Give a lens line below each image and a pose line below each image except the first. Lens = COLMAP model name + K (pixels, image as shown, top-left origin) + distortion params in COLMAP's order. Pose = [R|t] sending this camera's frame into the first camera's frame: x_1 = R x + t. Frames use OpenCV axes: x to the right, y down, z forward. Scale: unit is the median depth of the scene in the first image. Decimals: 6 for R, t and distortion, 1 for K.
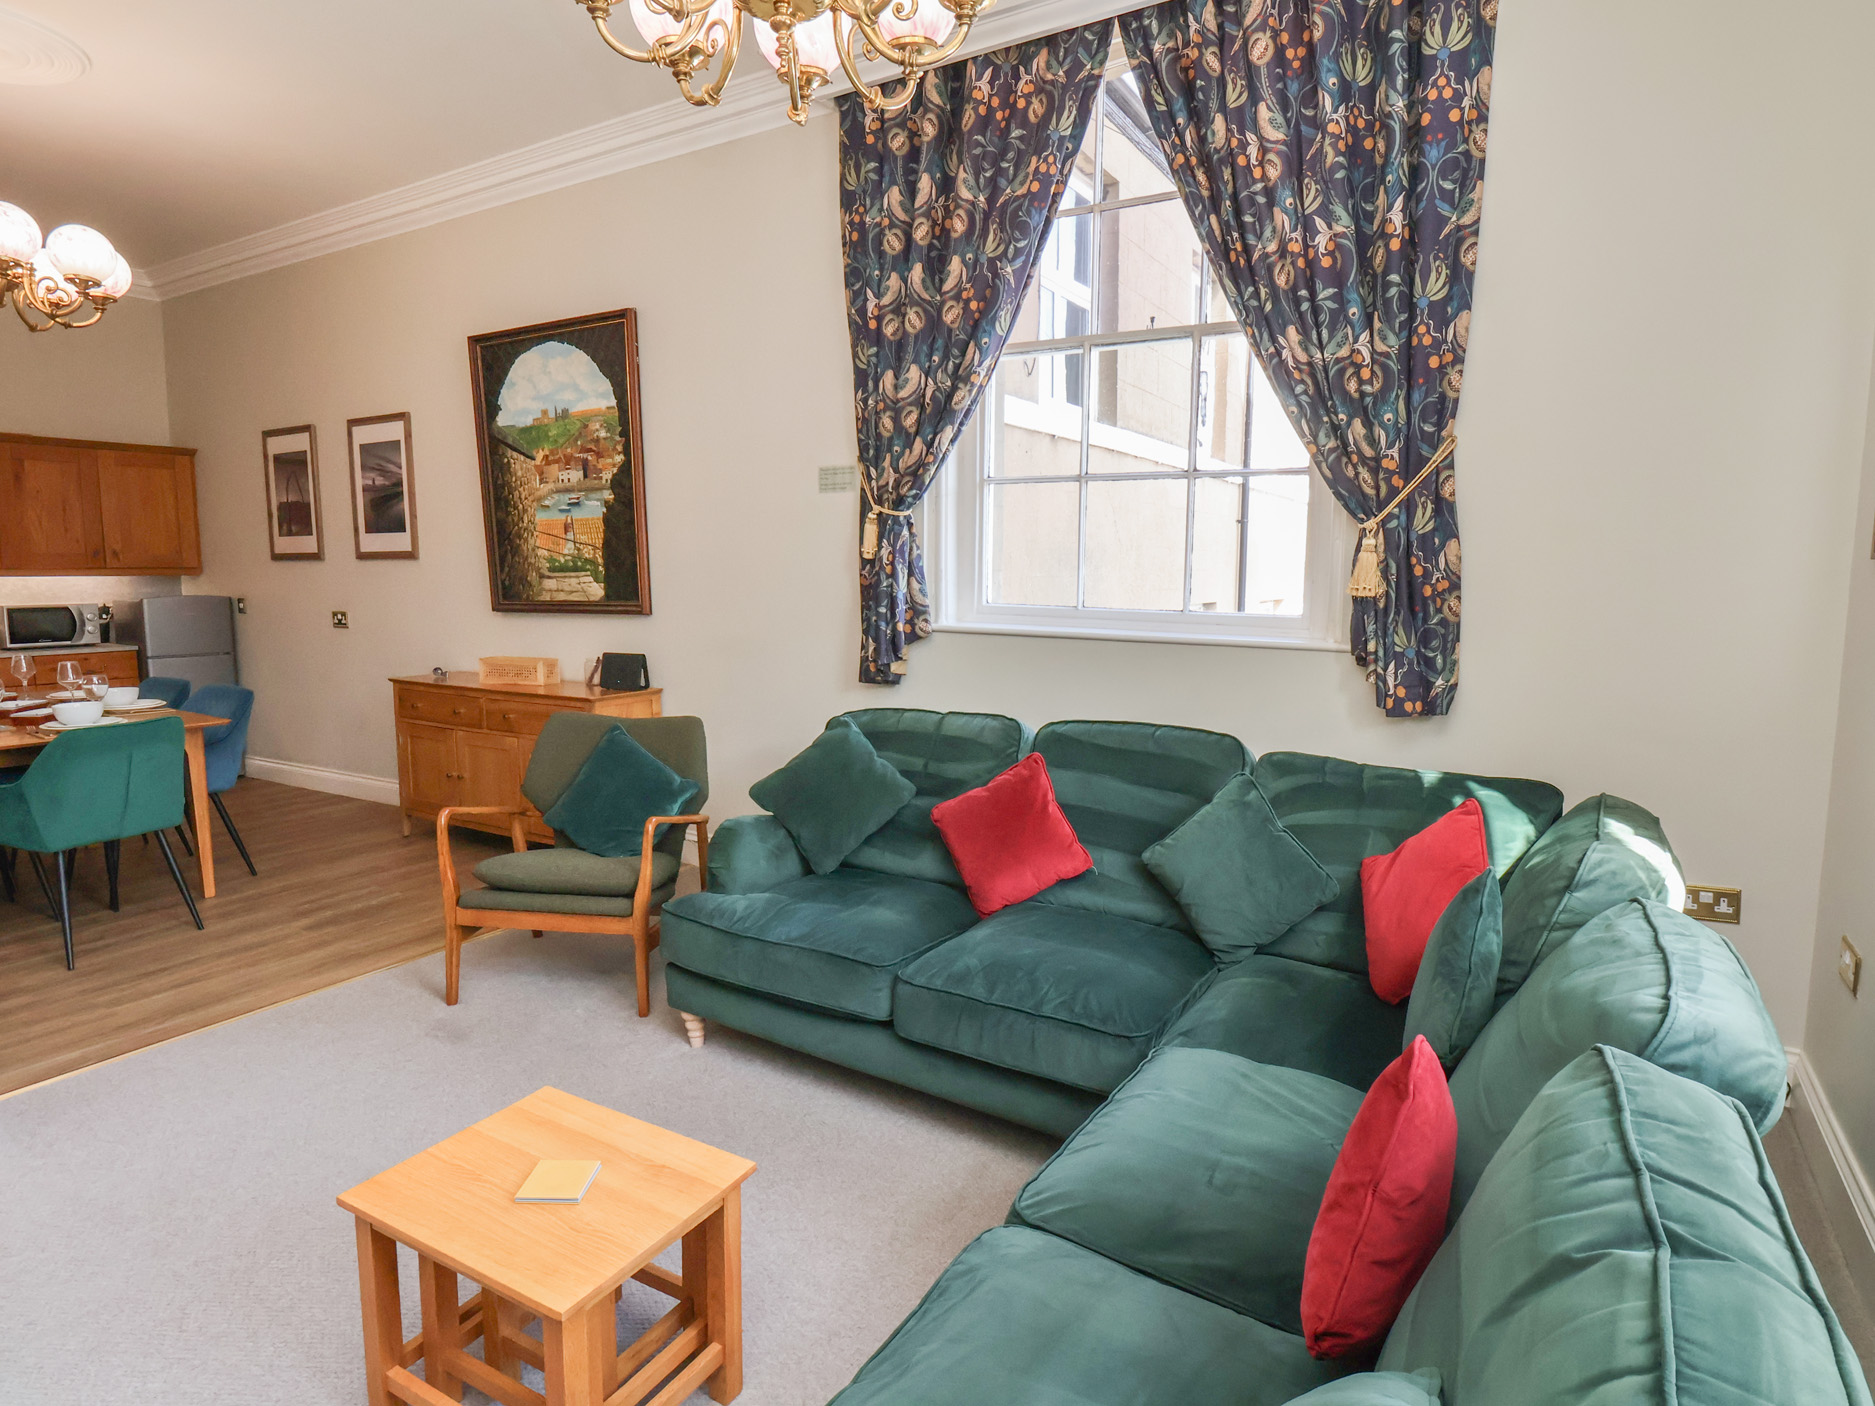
lens RADIAL K [[1026.6, 0, 943.0], [0, 1026.6, 691.0], [0, 0, 1]] dist [0.000427, -0.015084]
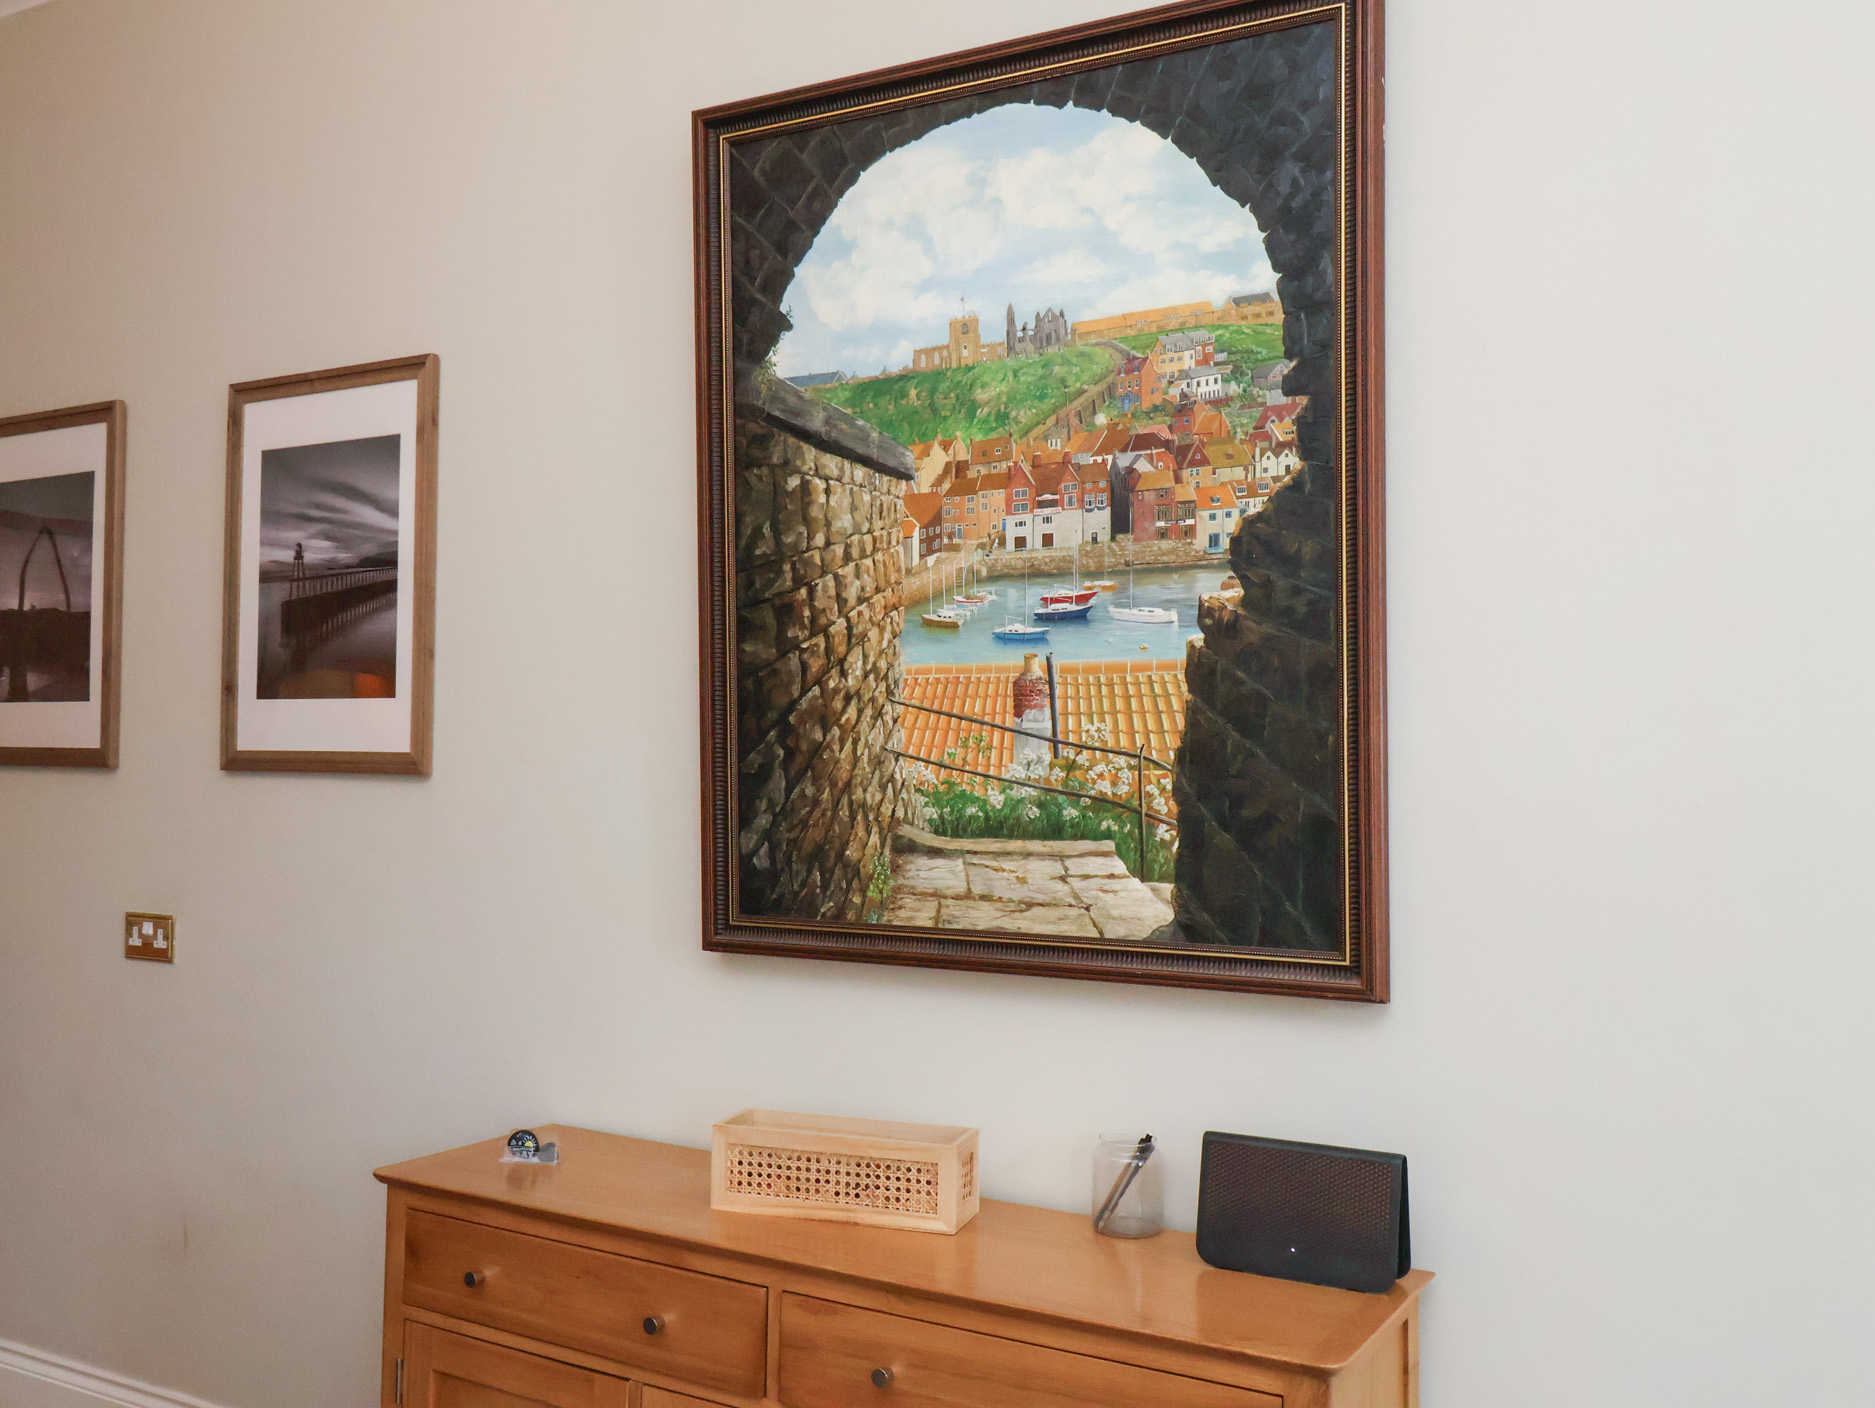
lens RADIAL K [[1680.5, 0, 935.5], [0, 1680.5, 735.0], [0, 0, 1]] dist [0.012269, 0.001283]
pose [[0.999838, 0.017135, 0.005478, -0.391759], [-0.016211, 0.990232, -0.138486, -0.076742], [-0.007797, 0.138375, 0.990349, 0.502782]]
